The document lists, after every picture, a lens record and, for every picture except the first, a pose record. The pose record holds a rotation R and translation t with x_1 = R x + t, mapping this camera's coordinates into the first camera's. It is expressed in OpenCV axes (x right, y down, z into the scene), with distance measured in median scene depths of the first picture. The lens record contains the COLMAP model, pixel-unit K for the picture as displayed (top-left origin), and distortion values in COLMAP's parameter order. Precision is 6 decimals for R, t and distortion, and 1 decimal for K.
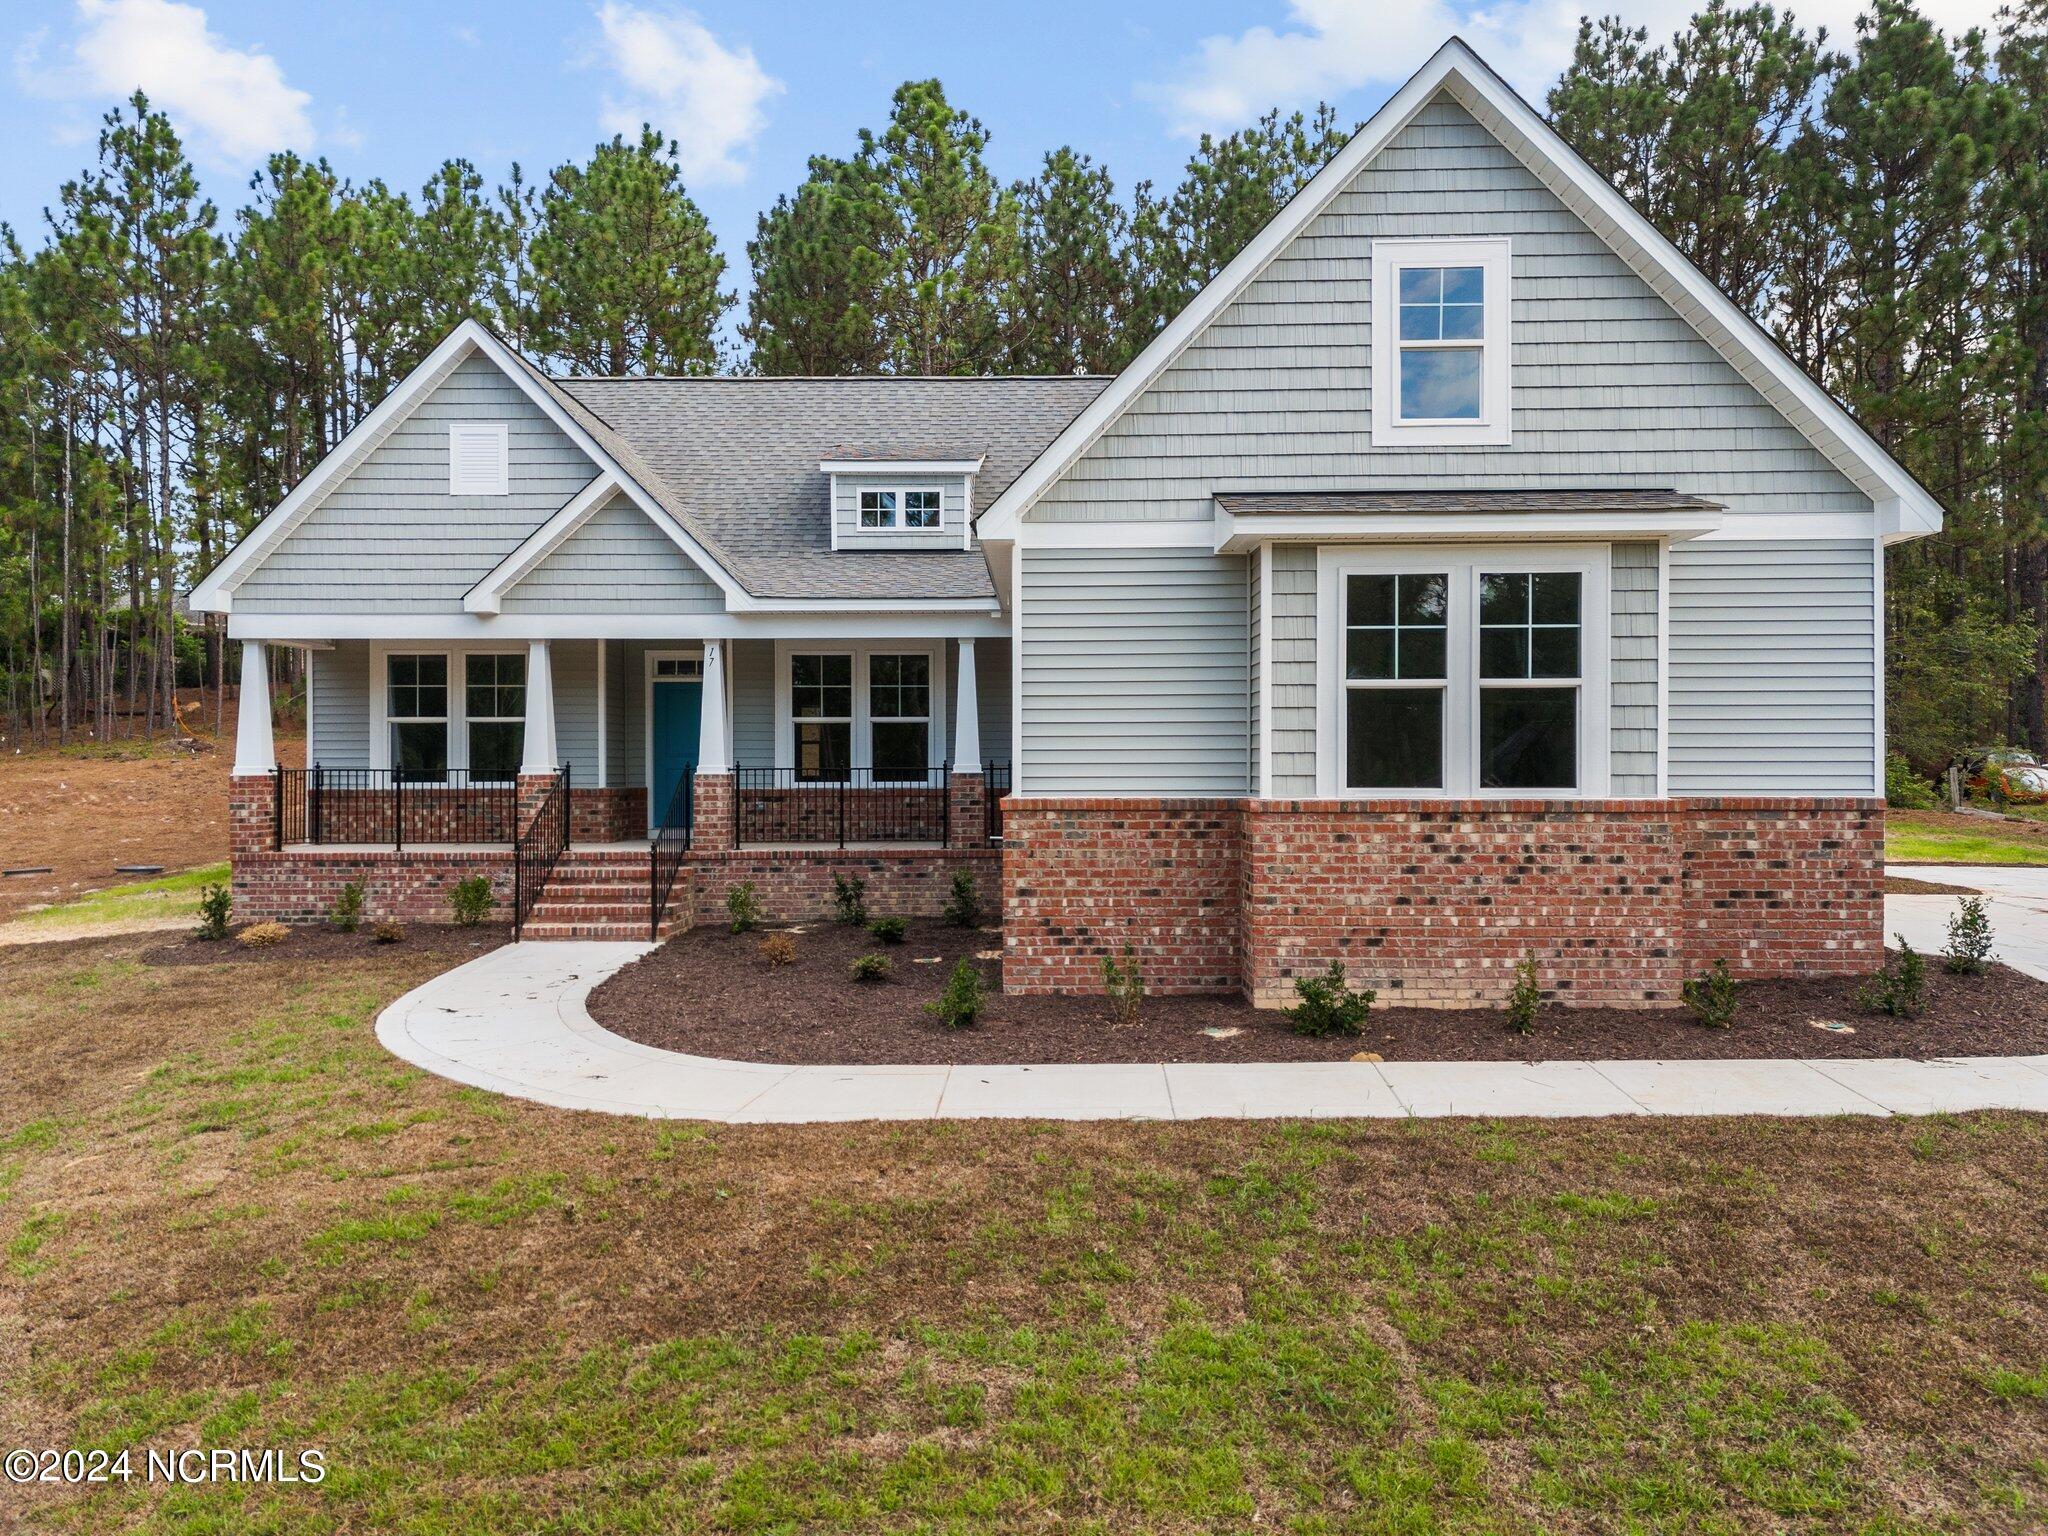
lens RADIAL K [[1456.3, 0, 1002.0], [0, 1456.3, 747.1], [0, 0, 1]] dist [0.079440, -0.061021]
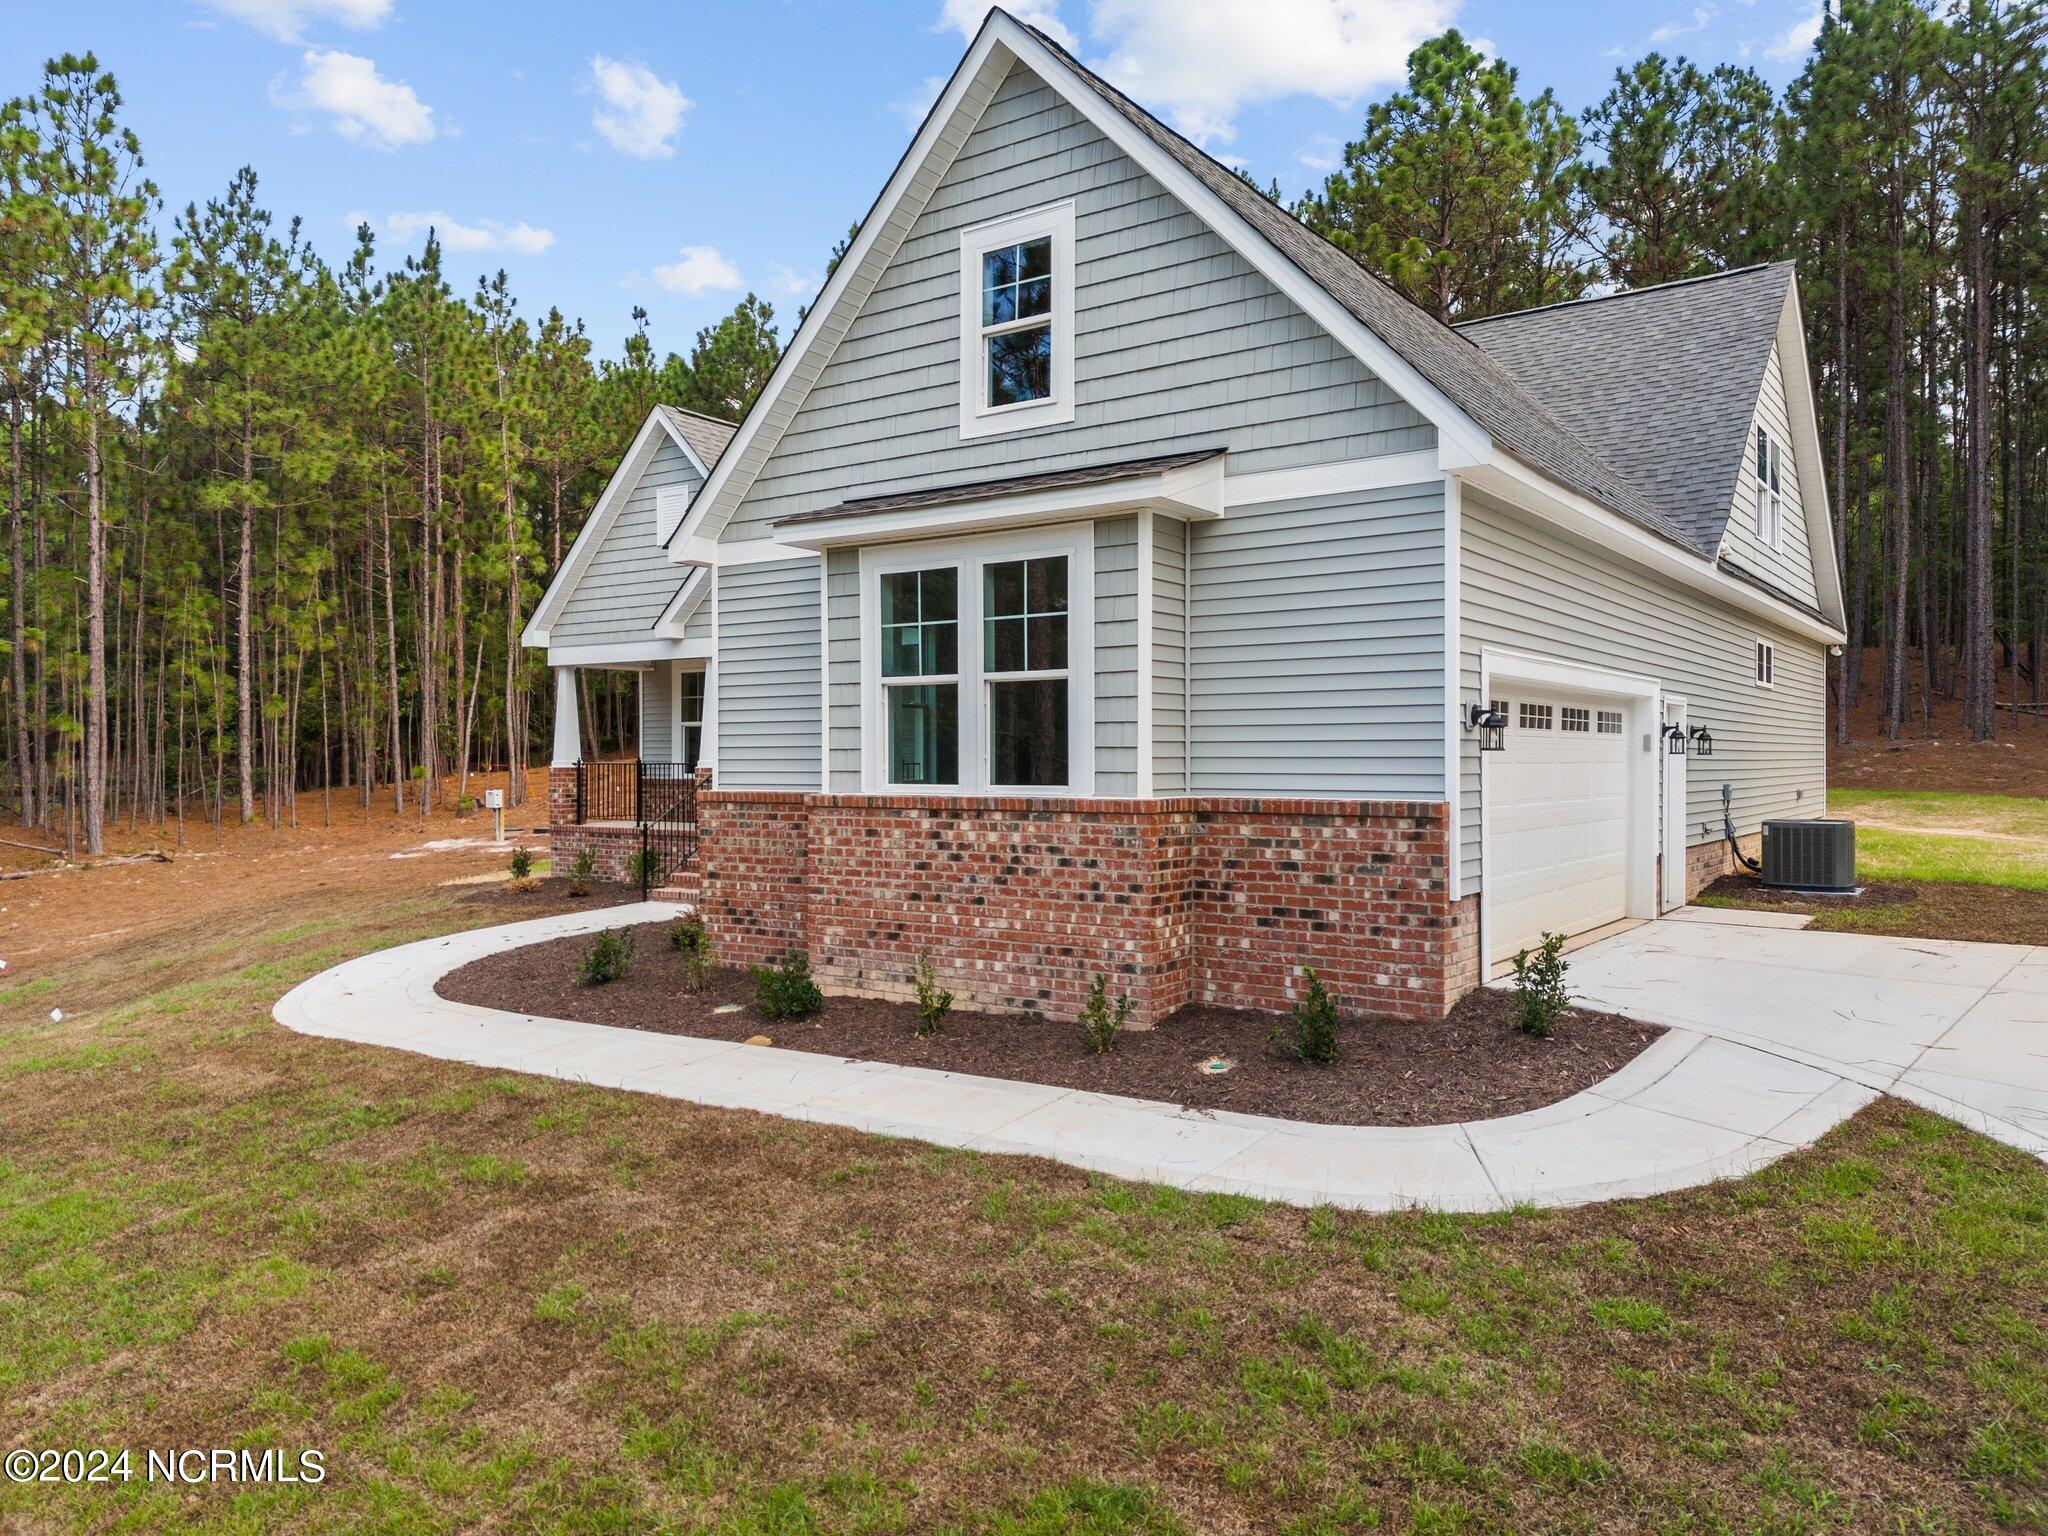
lens RADIAL K [[1456.3, 0, 990.1], [0, 1456.3, 753.2], [0, 0, 1]] dist [0.079440, -0.061021]
pose [[0.817093, -0.001719, -0.576503, 0.840738], [0.004098, 0.999988, 0.002826, 0.003962], [0.576491, -0.004671, 0.817090, 0.205695]]
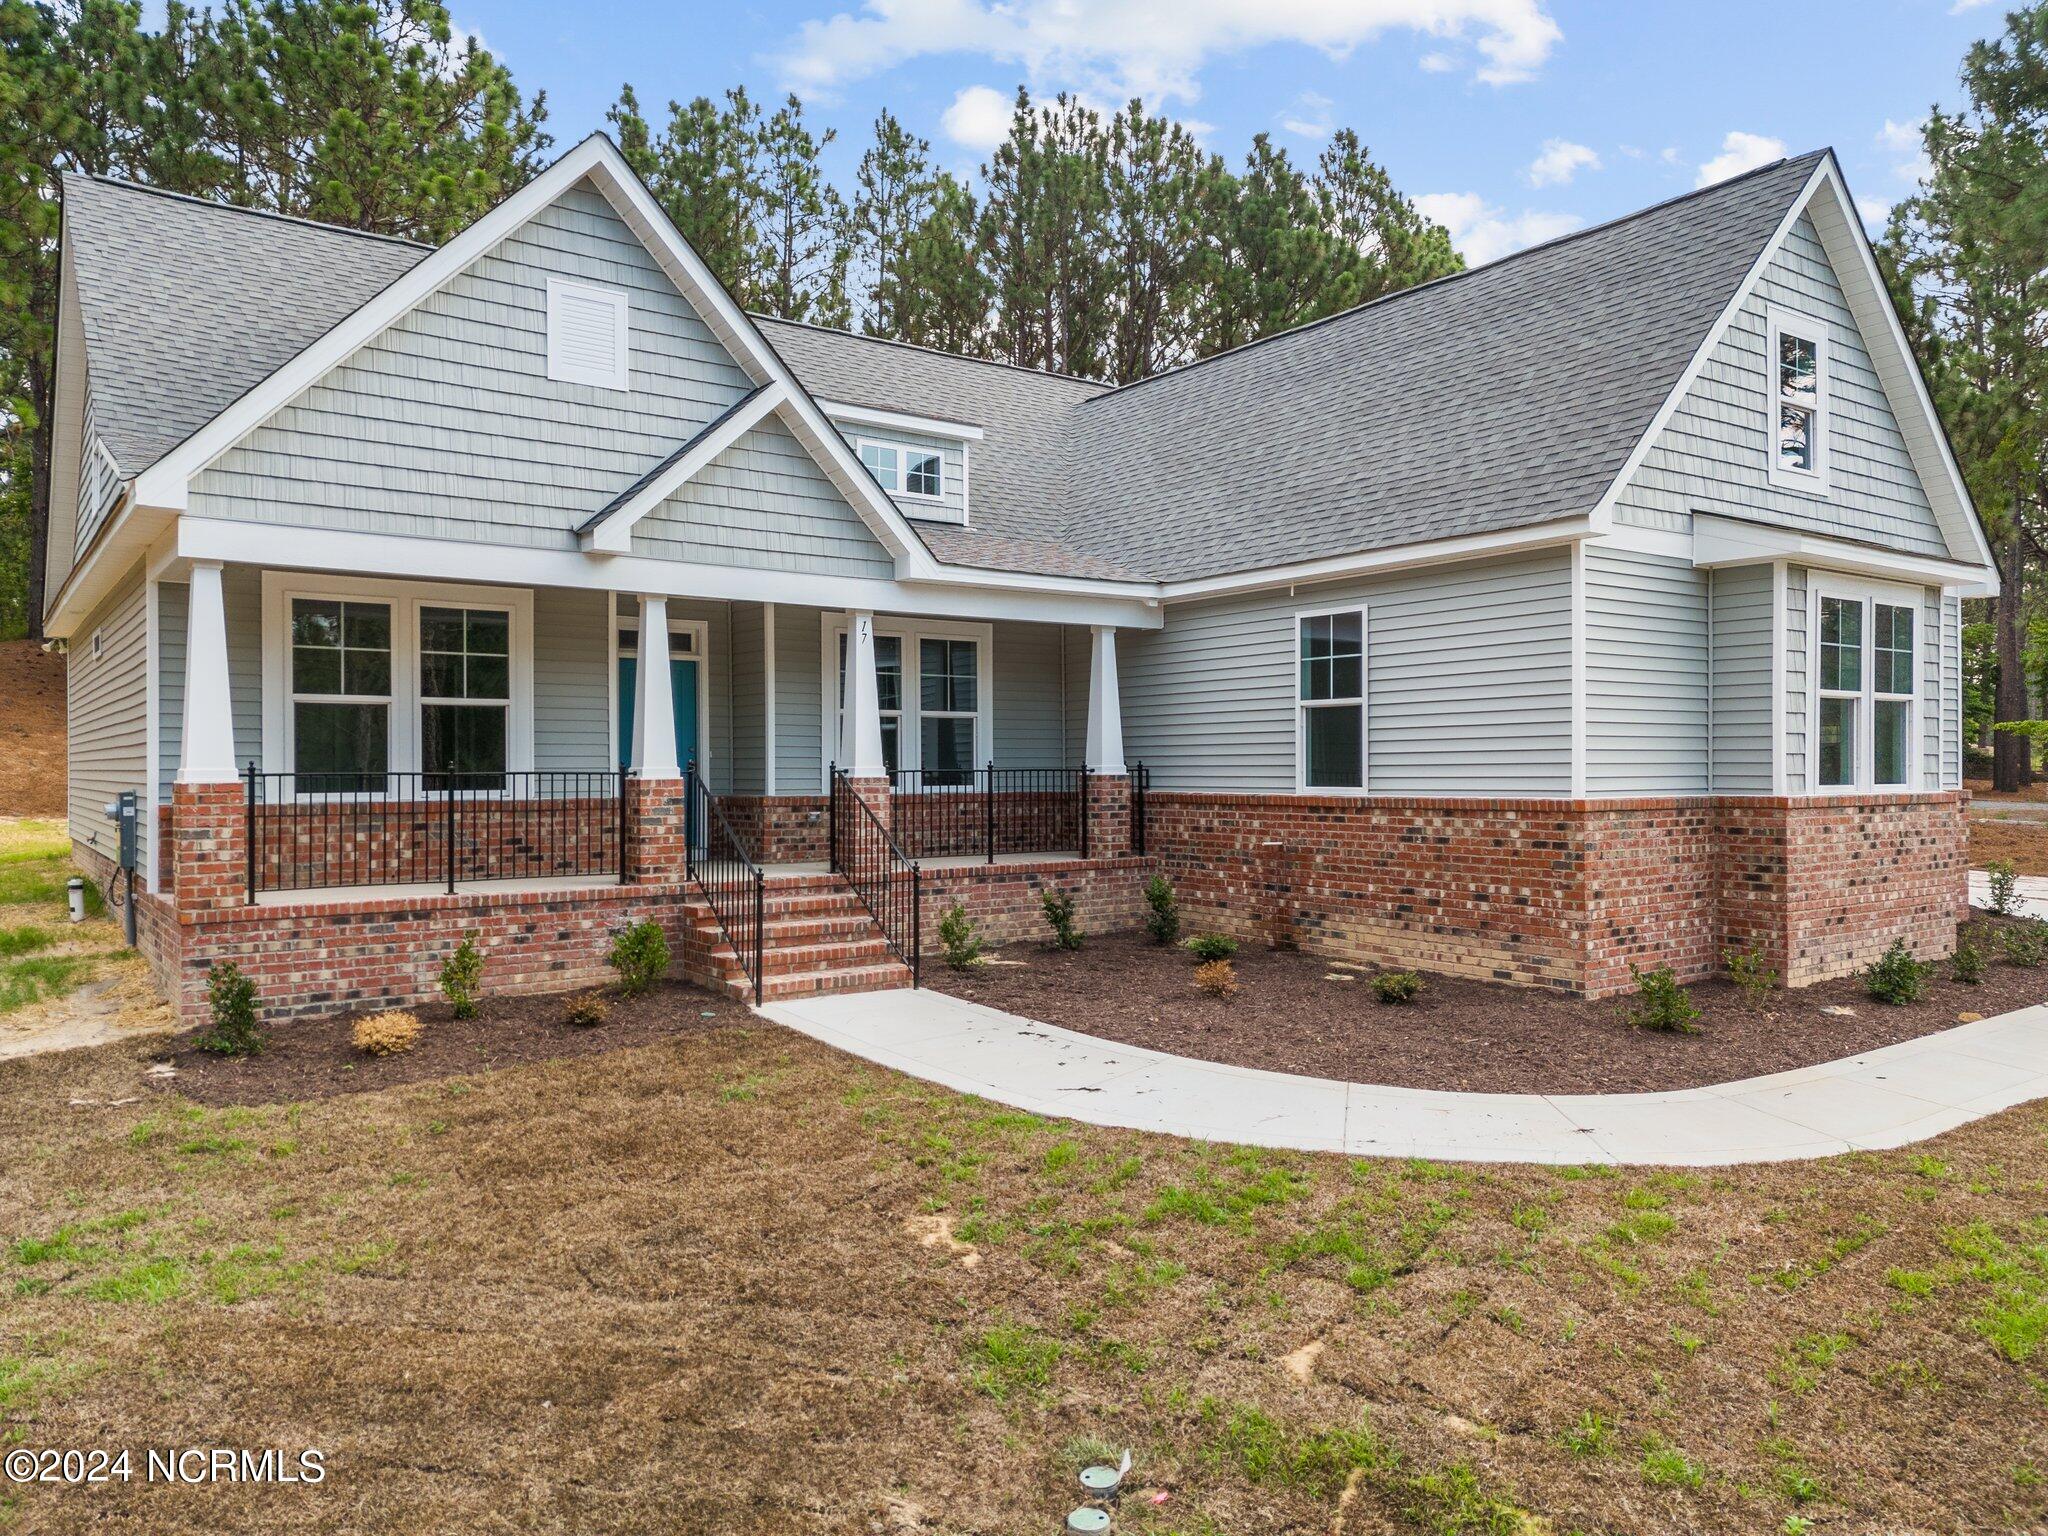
lens RADIAL K [[1456.3, 0, 1013.7], [0, 1456.3, 755.6], [0, 0, 1]] dist [0.079440, -0.061021]
pose [[0.790088, 0.003867, 0.612981, -0.912622], [-0.006422, 0.999977, 0.001969, 0.006202], [-0.612960, -0.005492, 0.790095, 0.456285]]
